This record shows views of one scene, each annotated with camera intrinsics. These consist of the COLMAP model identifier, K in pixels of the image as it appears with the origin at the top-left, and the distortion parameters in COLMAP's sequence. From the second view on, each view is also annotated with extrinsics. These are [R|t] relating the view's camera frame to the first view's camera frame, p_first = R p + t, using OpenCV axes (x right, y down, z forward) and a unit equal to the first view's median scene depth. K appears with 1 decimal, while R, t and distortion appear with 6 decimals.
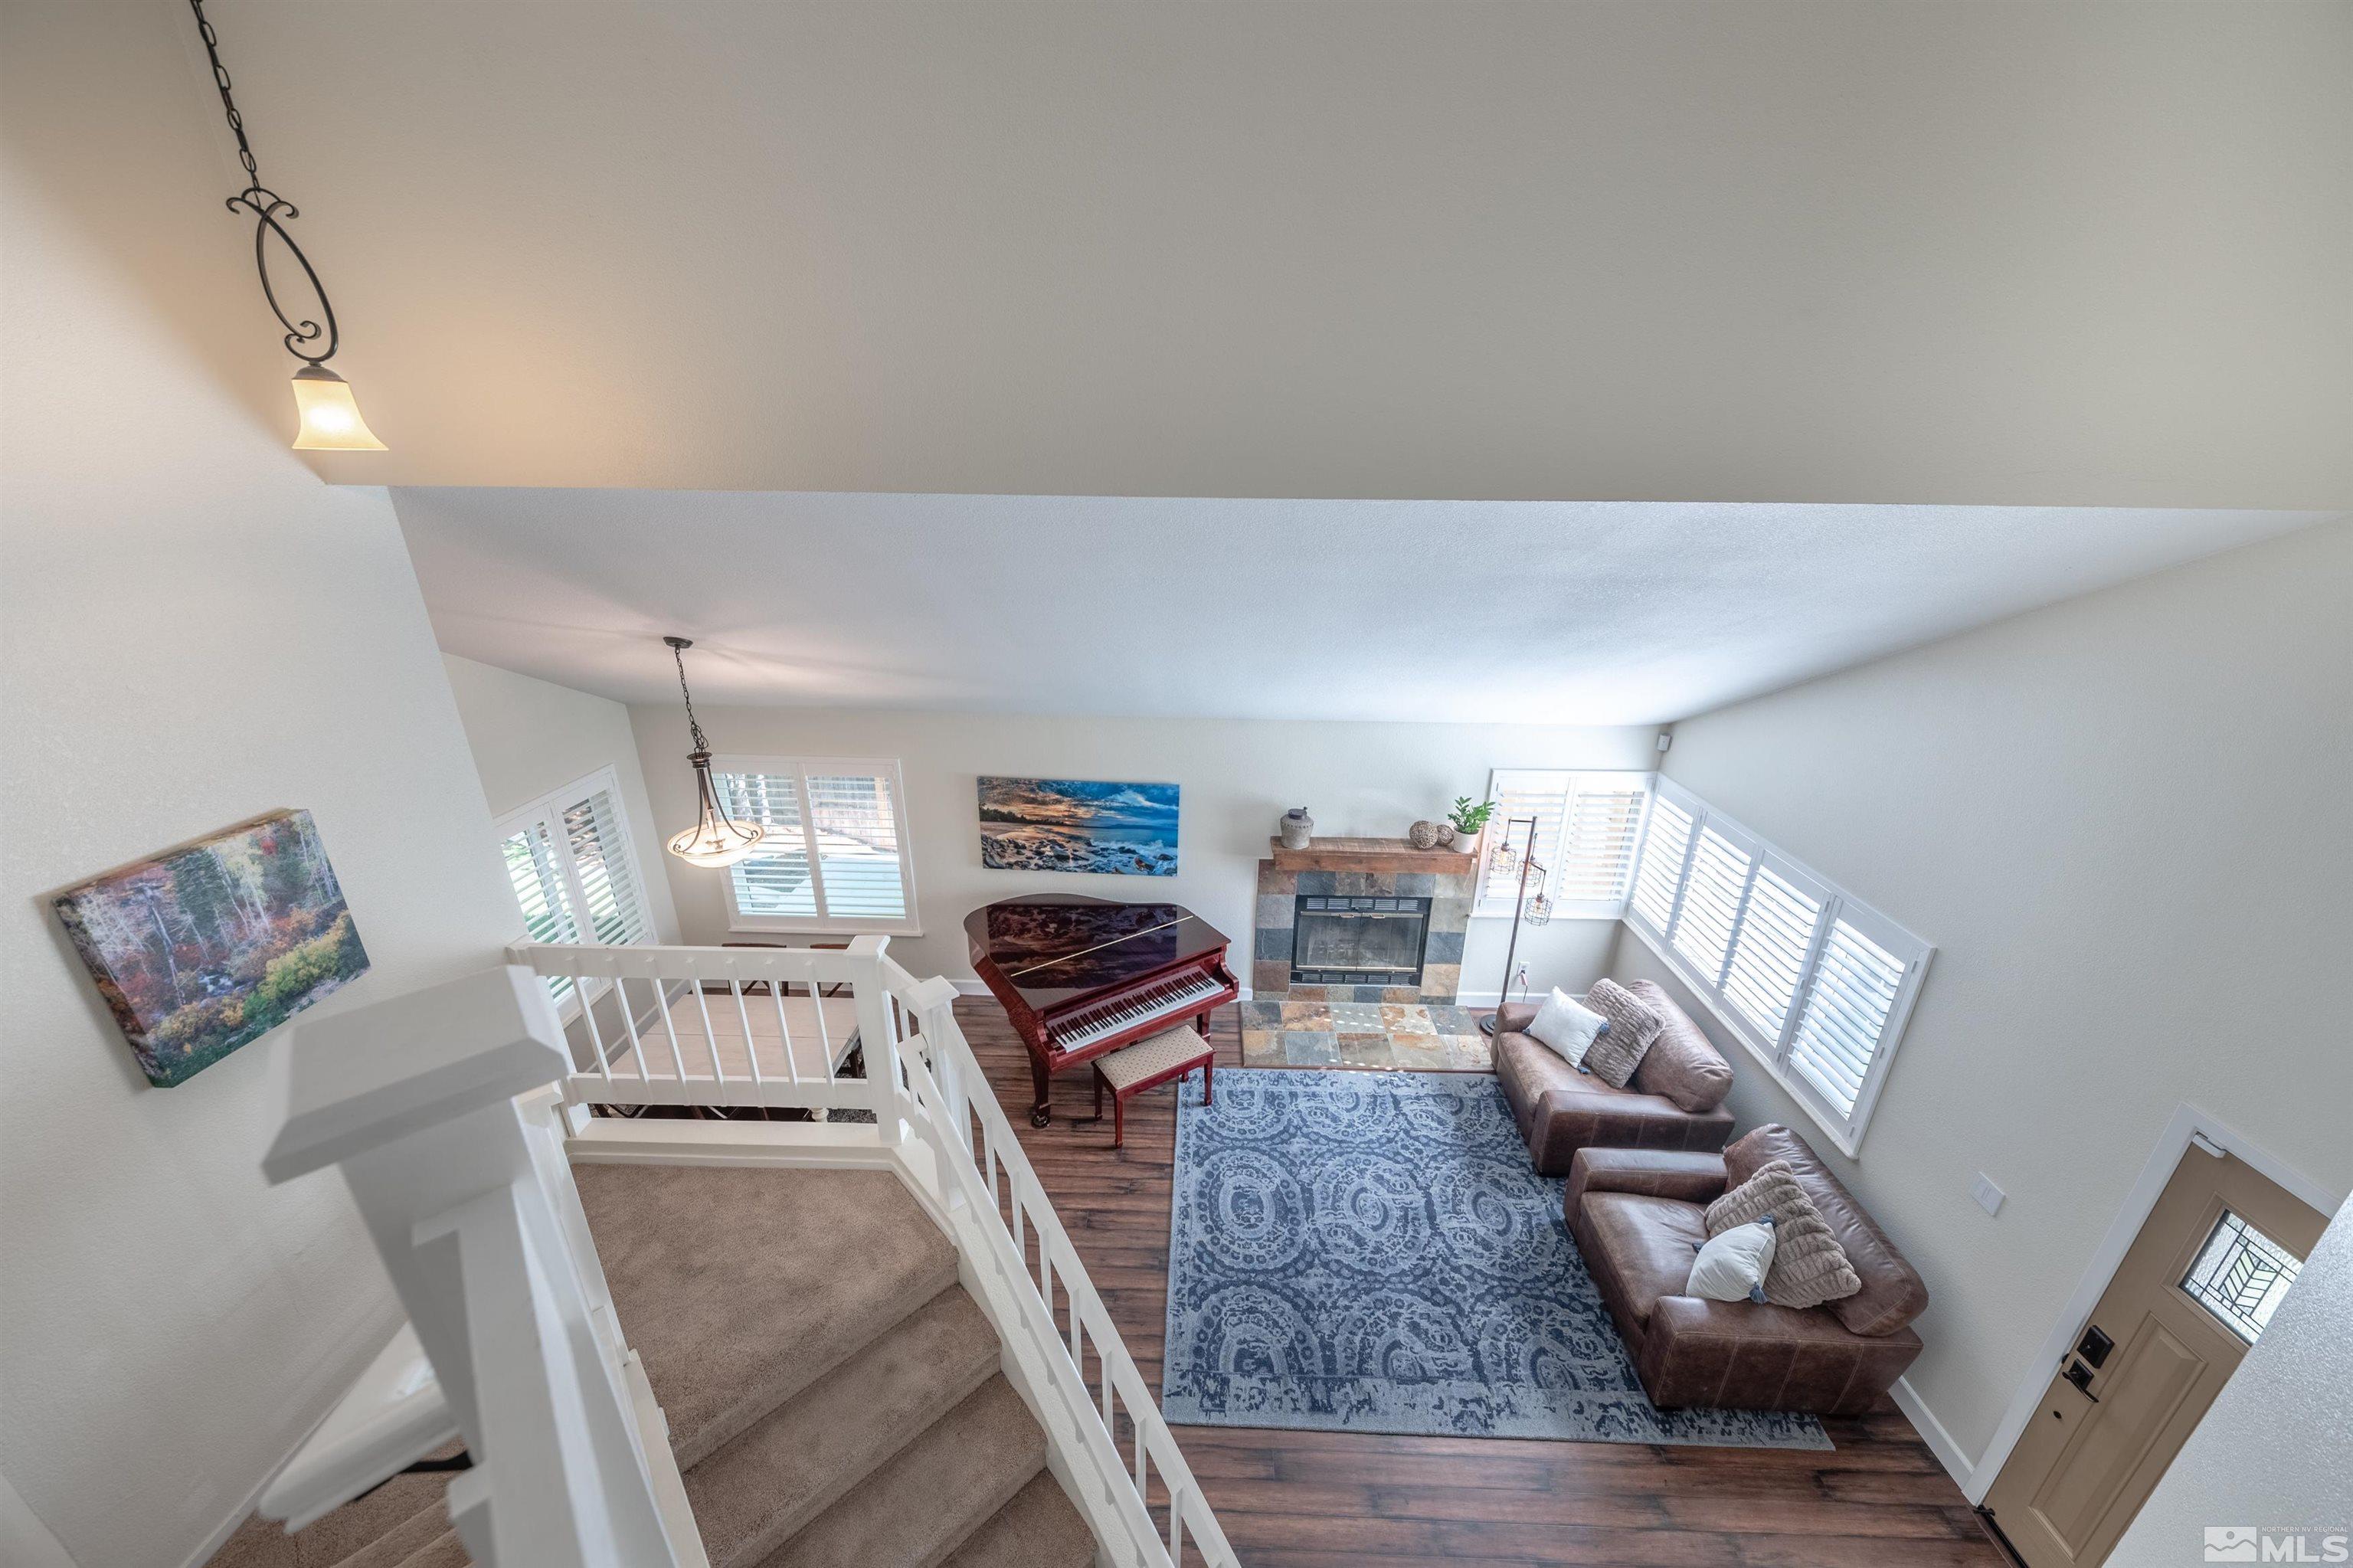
lens RADIAL K [[811.9, 0, 1182.5], [0, 811.9, 792.7], [0, 0, 1]] dist [0.009013, -0.004895]
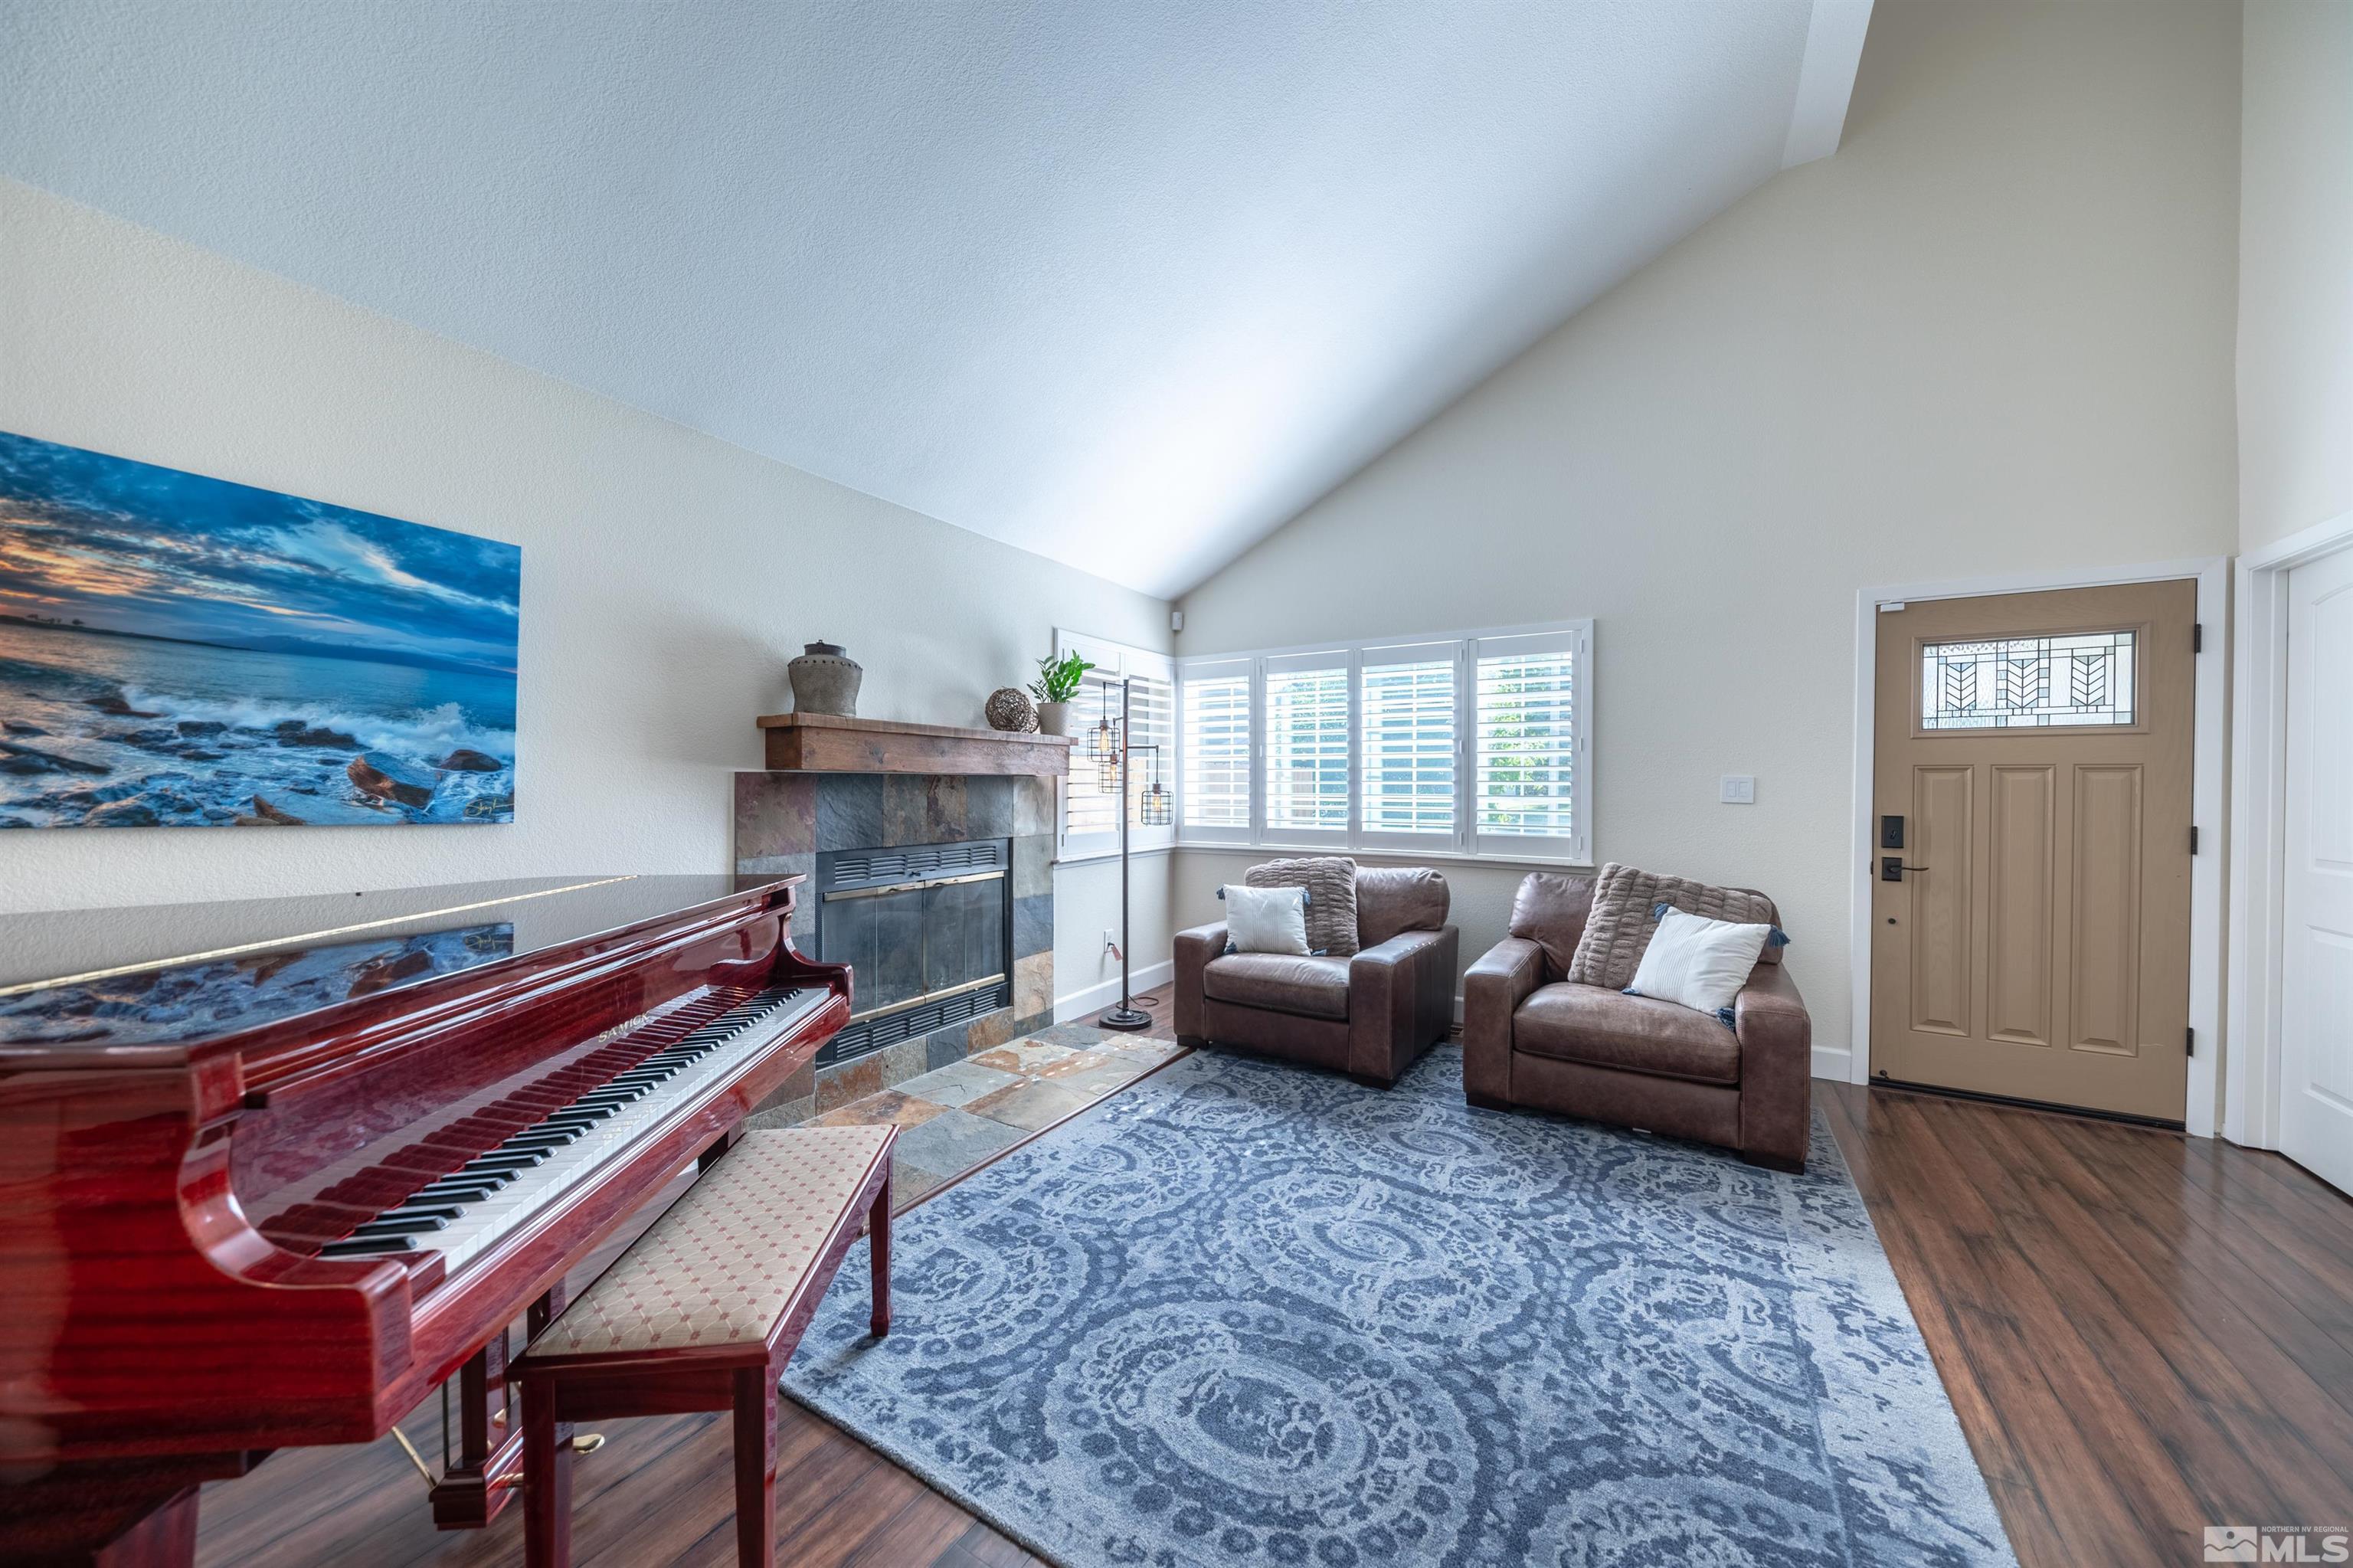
lens RADIAL K [[811.9, 0, 1182.5], [0, 811.9, 792.7], [0, 0, 1]] dist [0.009013, -0.004895]
pose [[0.494022, -0.016114, 0.869300, -0.178096], [0.311301, 0.936823, -0.159546, 0.247452], [-0.811809, 0.349433, 0.467828, 0.617345]]
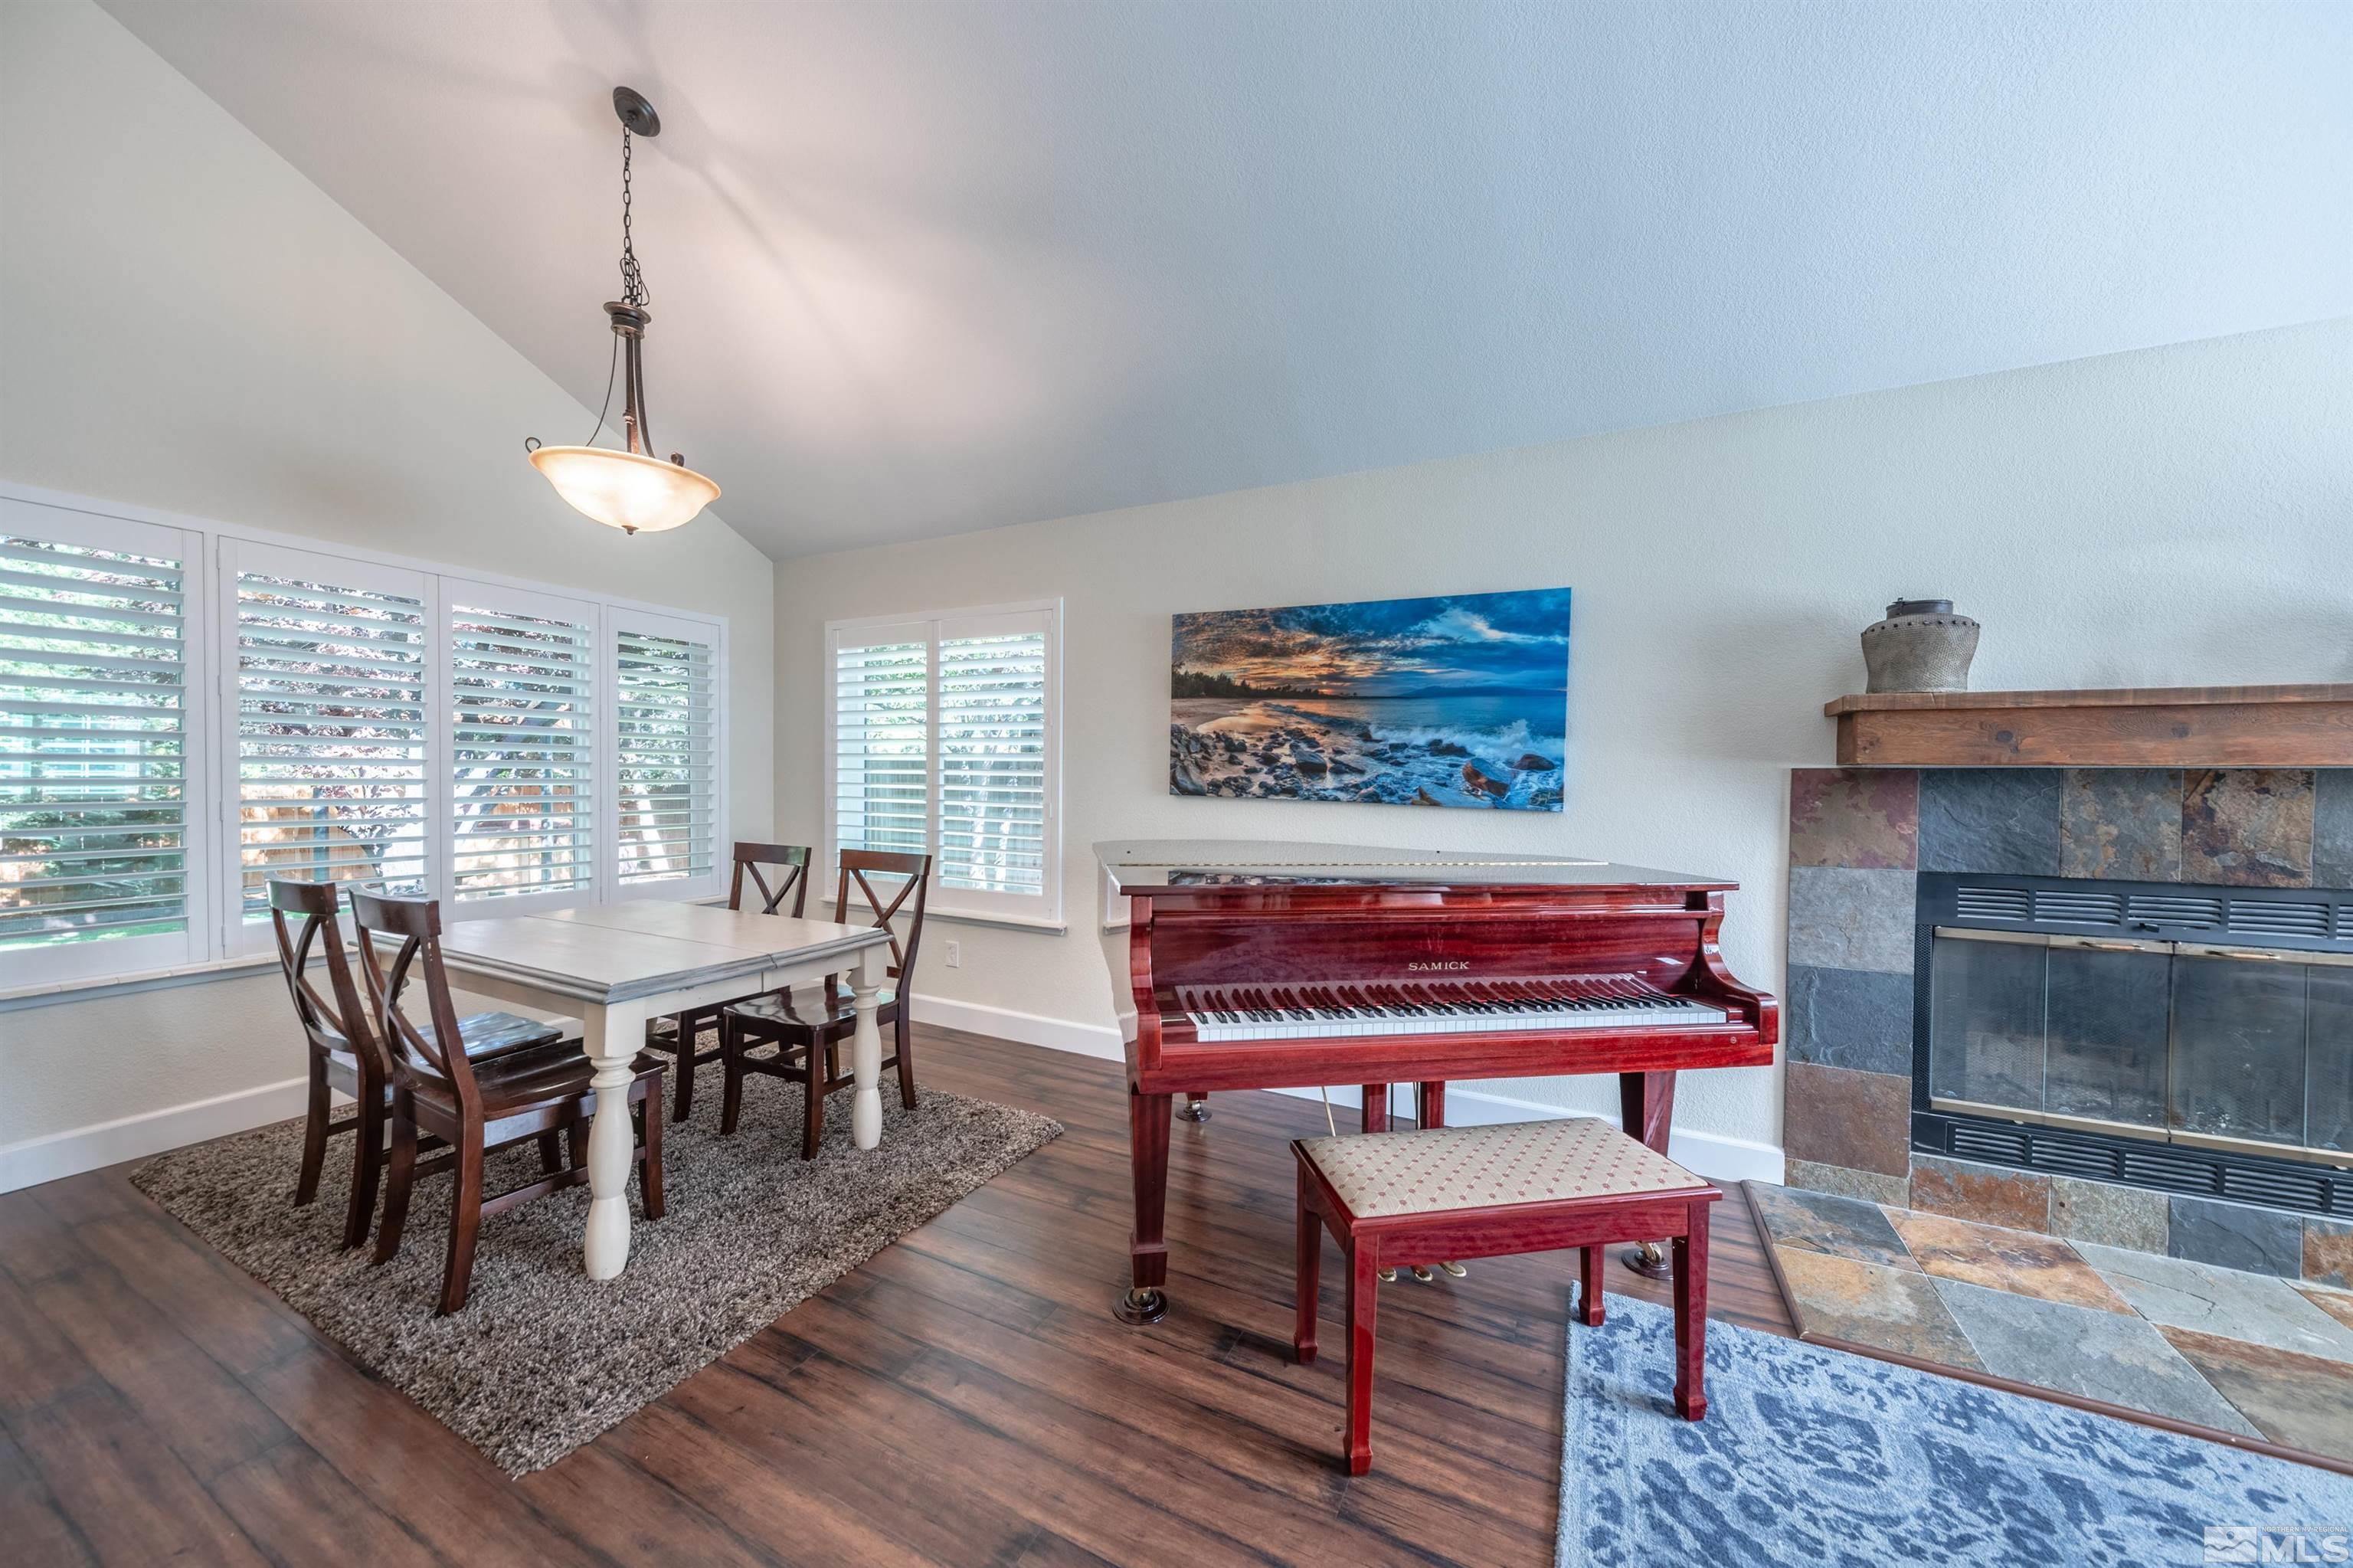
lens RADIAL K [[818.2, 0, 1183.3], [0, 818.2, 788.4], [0, 0, 1]] dist [0.010218, -0.003666]
pose [[0.907101, 0.004483, -0.420890, -0.007142], [-0.150918, 0.936923, -0.315277, 0.272123], [0.392928, 0.349508, 0.850560, 0.560496]]
